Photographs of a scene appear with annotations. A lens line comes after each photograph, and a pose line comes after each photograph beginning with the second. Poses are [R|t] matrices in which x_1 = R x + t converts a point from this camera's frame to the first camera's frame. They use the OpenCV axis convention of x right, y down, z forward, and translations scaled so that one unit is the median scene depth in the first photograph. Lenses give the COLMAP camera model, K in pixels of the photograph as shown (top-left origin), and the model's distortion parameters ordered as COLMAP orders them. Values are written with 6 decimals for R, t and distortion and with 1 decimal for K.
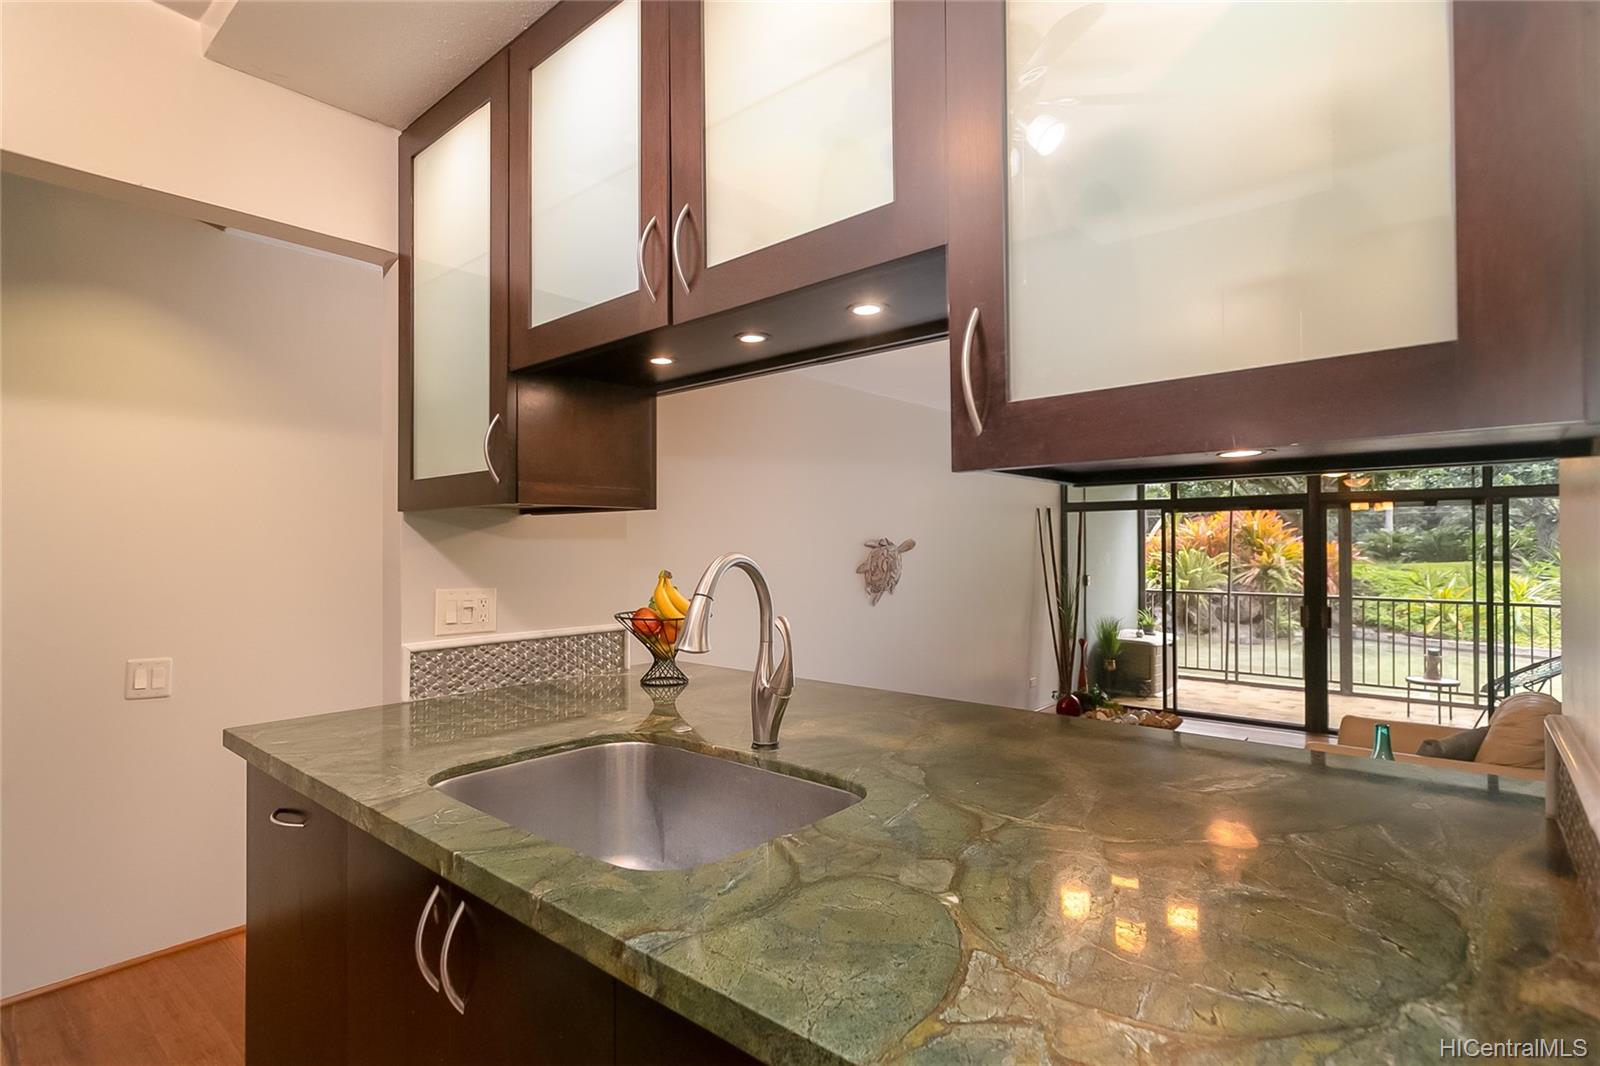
lens RADIAL K [[808.0, 0, 795.5], [0, 808.0, 532.2], [0, 0, 1]] dist [-0.001131, -0.000402]
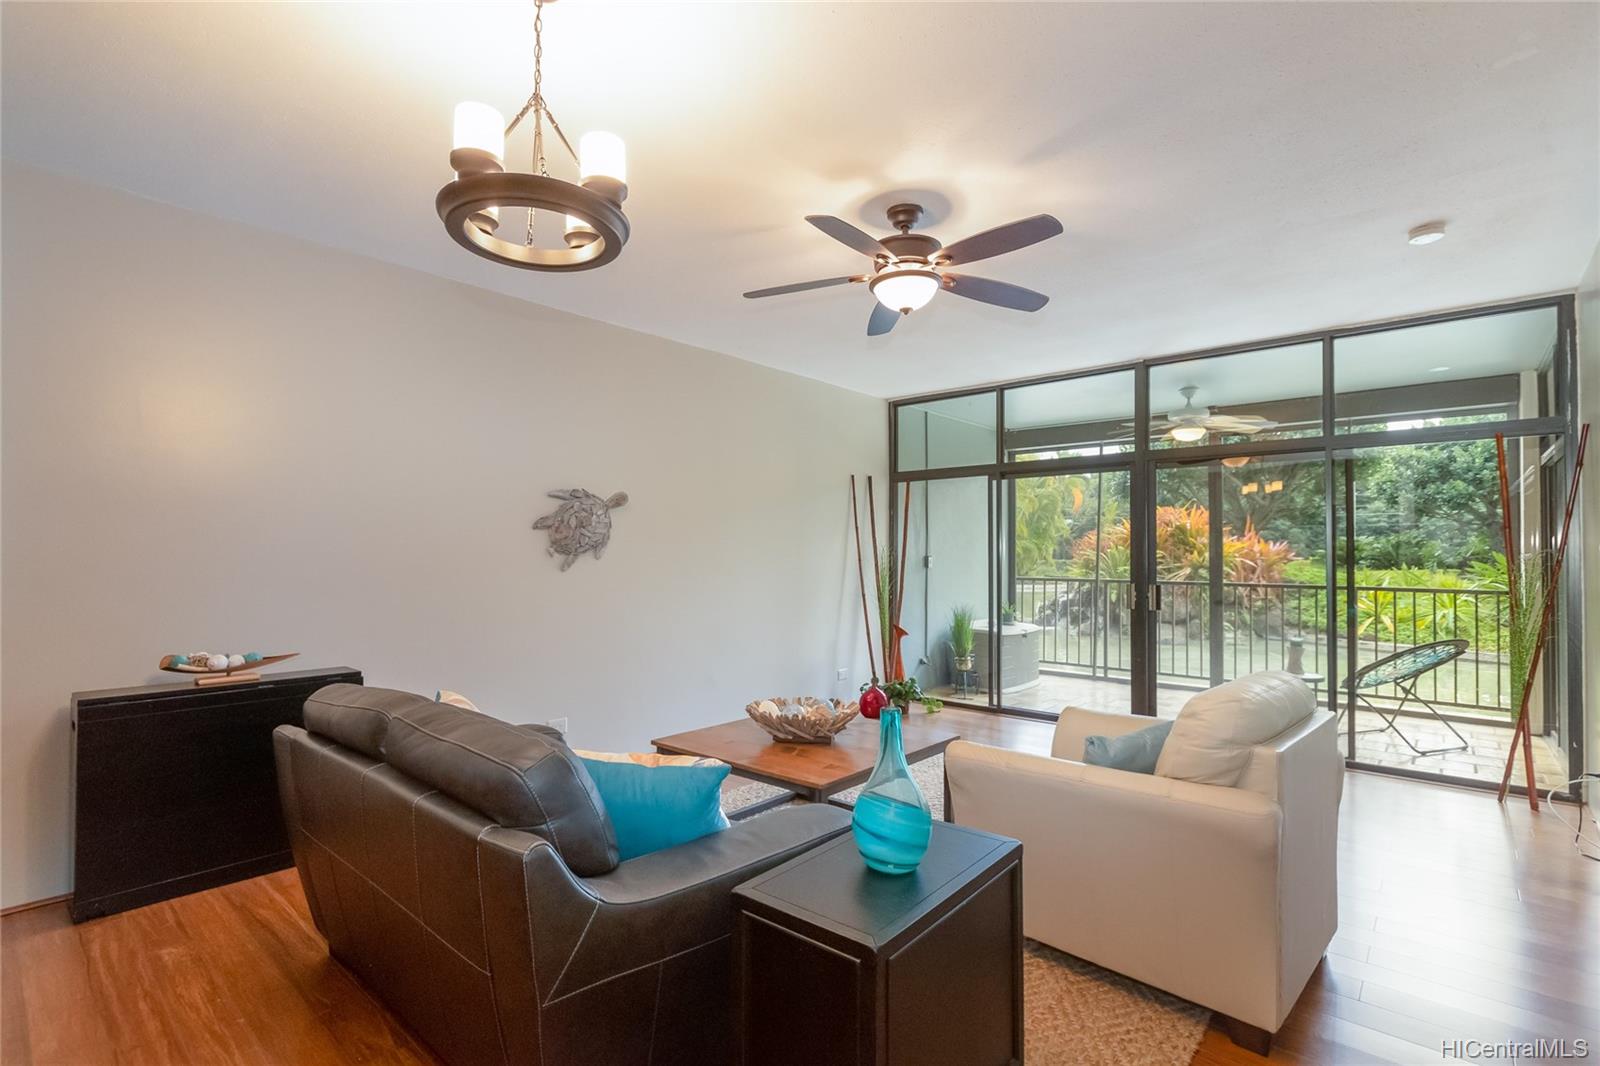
lens RADIAL K [[771.4, 0, 805.2], [0, 771.4, 540.4], [0, 0, 1]] dist [0.004170, 0.000420]
pose [[0.999955, 0.008836, 0.003452, 0.237714], [-0.008822, 0.999953, -0.003947, 0.043314], [-0.003486, 0.003916, 0.999986, 0.161415]]
